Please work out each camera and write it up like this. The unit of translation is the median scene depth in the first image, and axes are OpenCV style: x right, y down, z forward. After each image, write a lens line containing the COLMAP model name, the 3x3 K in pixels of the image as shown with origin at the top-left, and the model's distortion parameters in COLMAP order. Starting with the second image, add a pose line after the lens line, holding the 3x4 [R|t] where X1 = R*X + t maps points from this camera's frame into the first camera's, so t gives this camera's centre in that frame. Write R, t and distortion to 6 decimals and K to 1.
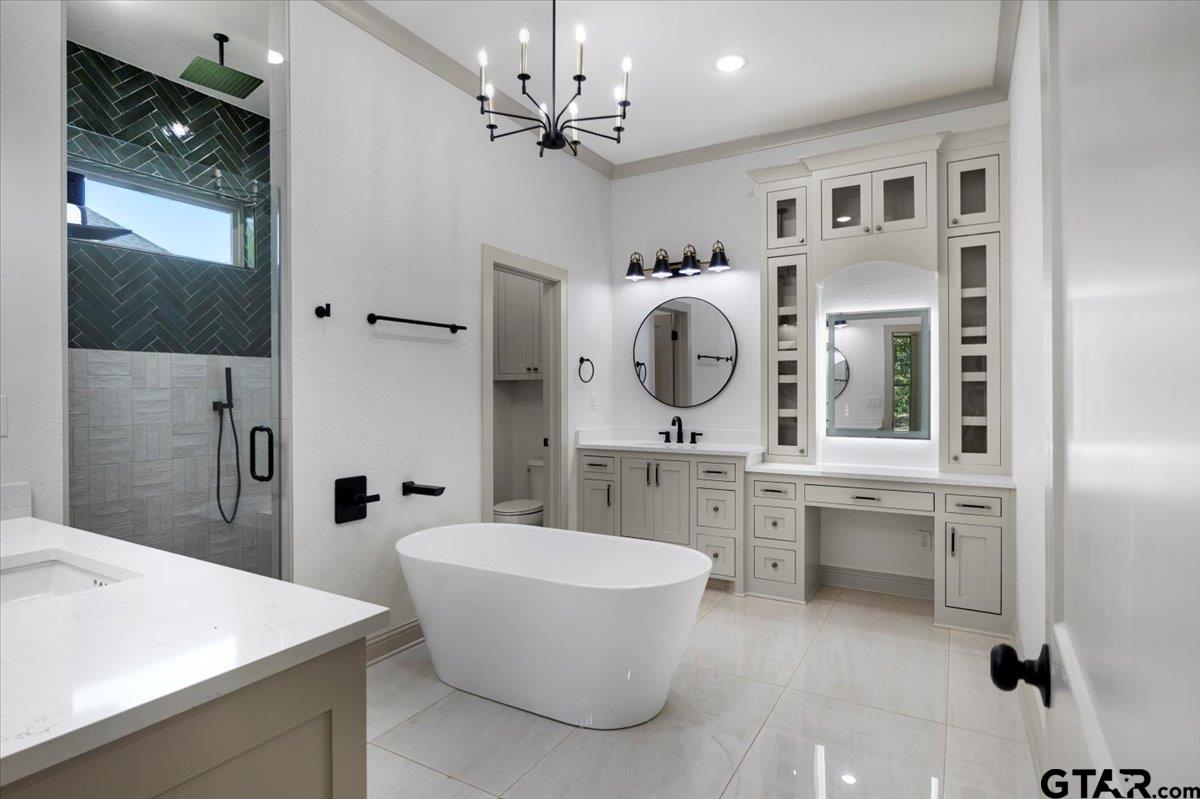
lens RADIAL K [[636.9, 0, 596.9], [0, 636.9, 396.0], [0, 0, 1]] dist [-0.010237, 0.001699]
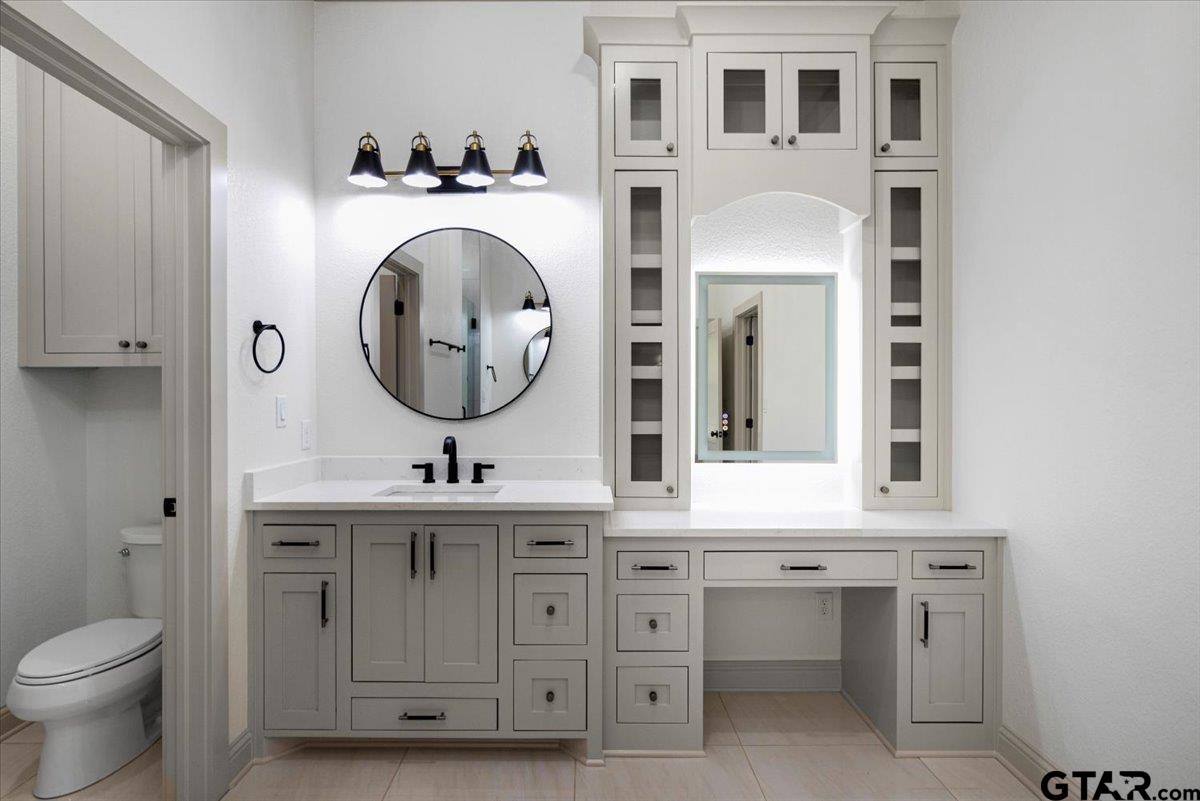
lens RADIAL K [[636.9, 0, 604.7], [0, 636.9, 397.4], [0, 0, 1]] dist [-0.010237, 0.001699]
pose [[0.862723, -0.000615, 0.505677, -0.044079], [0.000161, 1.000000, 0.000941, -0.003273], [-0.505677, -0.000731, 0.862722, 0.491375]]
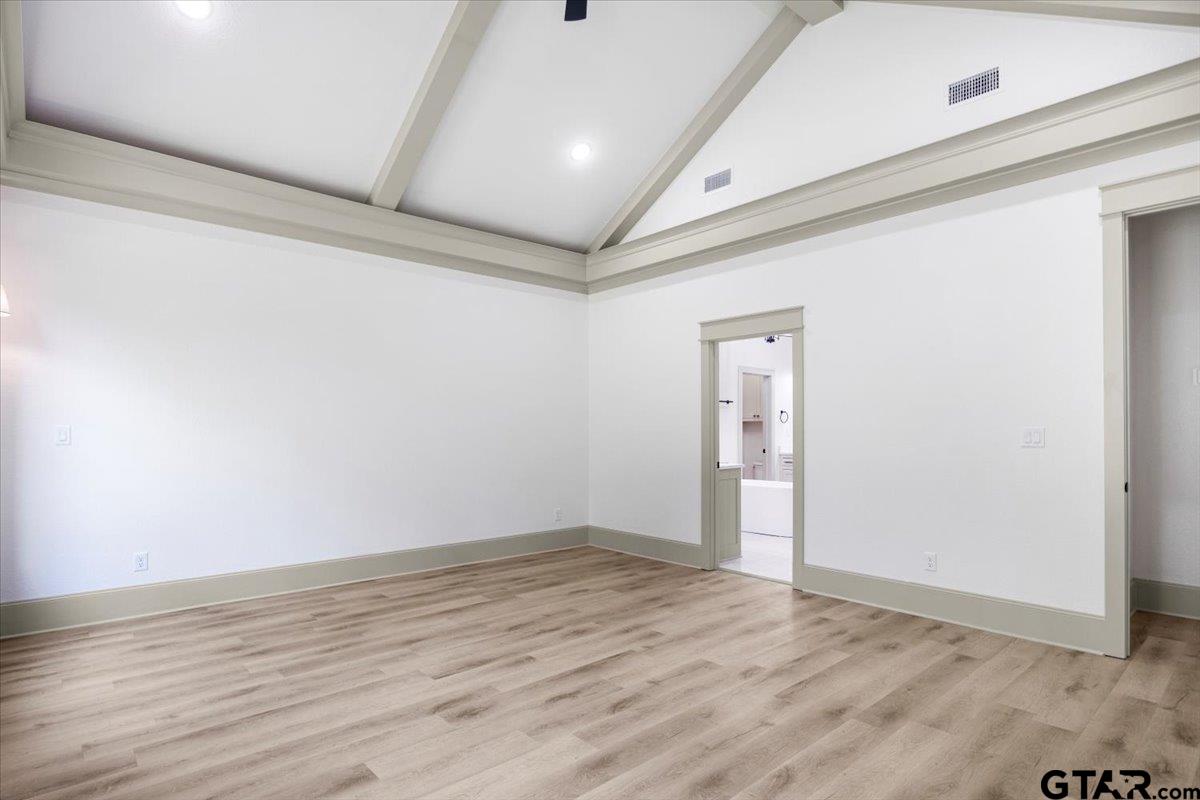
lens RADIAL K [[636.9, 0, 605.3], [0, 636.9, 410.0], [0, 0, 1]] dist [-0.010237, 0.001699]
pose [[0.953312, 0.001650, -0.301983, 0.058461], [-0.011020, 0.999509, -0.029327, 0.003959], [0.301786, 0.031285, 0.952862, -1.241612]]
